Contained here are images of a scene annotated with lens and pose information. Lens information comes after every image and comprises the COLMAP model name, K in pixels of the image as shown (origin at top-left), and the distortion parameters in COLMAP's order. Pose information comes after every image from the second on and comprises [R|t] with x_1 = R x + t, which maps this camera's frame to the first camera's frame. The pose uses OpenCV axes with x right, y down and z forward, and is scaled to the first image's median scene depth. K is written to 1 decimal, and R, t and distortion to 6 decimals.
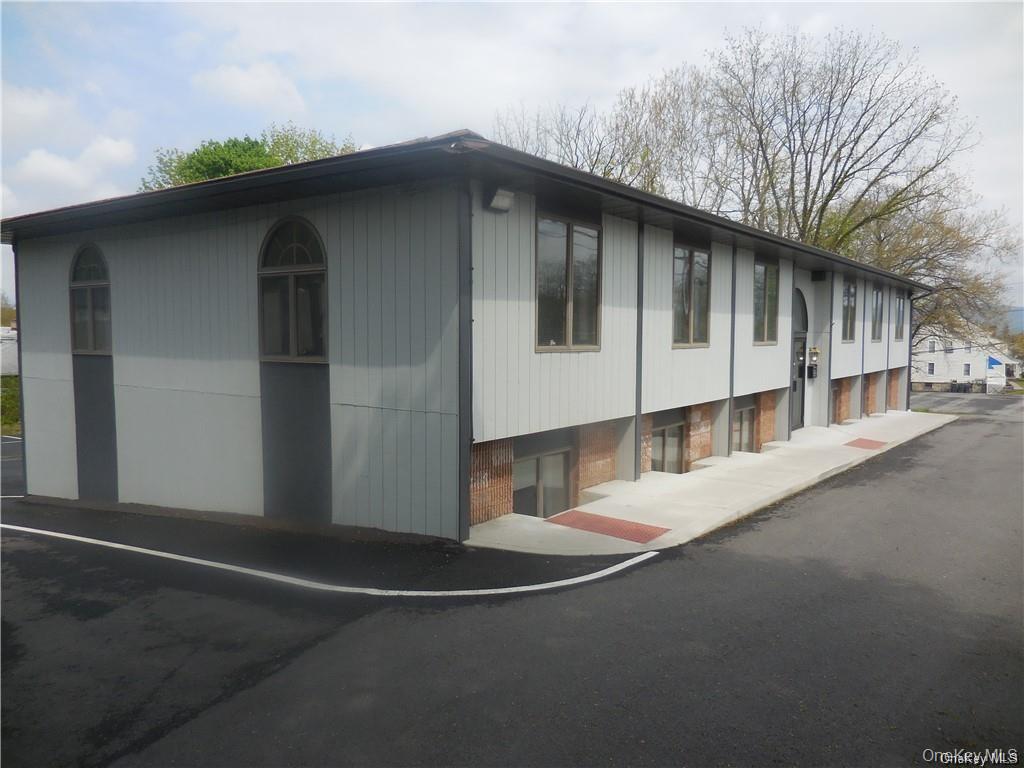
lens RADIAL K [[808.2, 0, 506.8], [0, 808.2, 388.2], [0, 0, 1]] dist [0.045469, 0.008179]
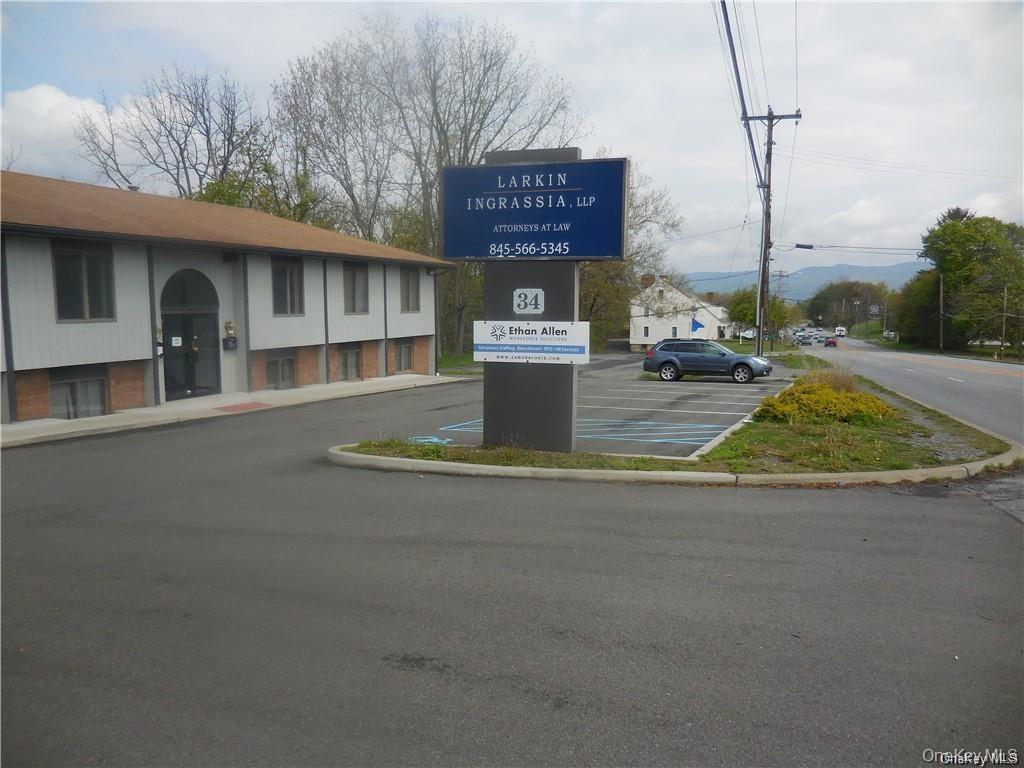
lens RADIAL K [[815.7, 0, 507.9], [0, 815.7, 390.4], [0, 0, 1]] dist [0.039994, 0.000691]
pose [[0.977457, -0.028171, 0.209245, 0.508087], [0.018681, 0.998711, 0.047190, -0.001684], [-0.210305, -0.042217, 0.976724, -0.189485]]
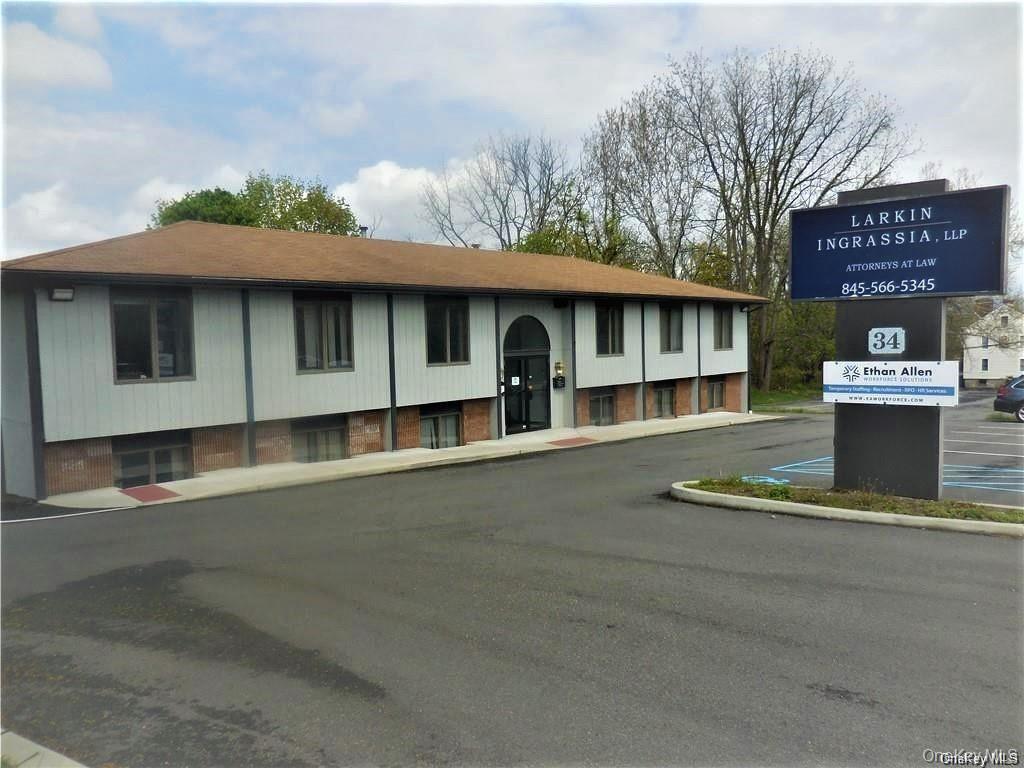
lens RADIAL K [[815.7, 0, 507.9], [0, 815.7, 390.4], [0, 0, 1]] dist [0.039994, 0.000691]
pose [[0.990182, -0.018390, -0.138566, 0.465257], [0.018213, 0.999831, -0.002545, -0.006551], [0.138590, -0.000004, 0.990350, -0.219660]]
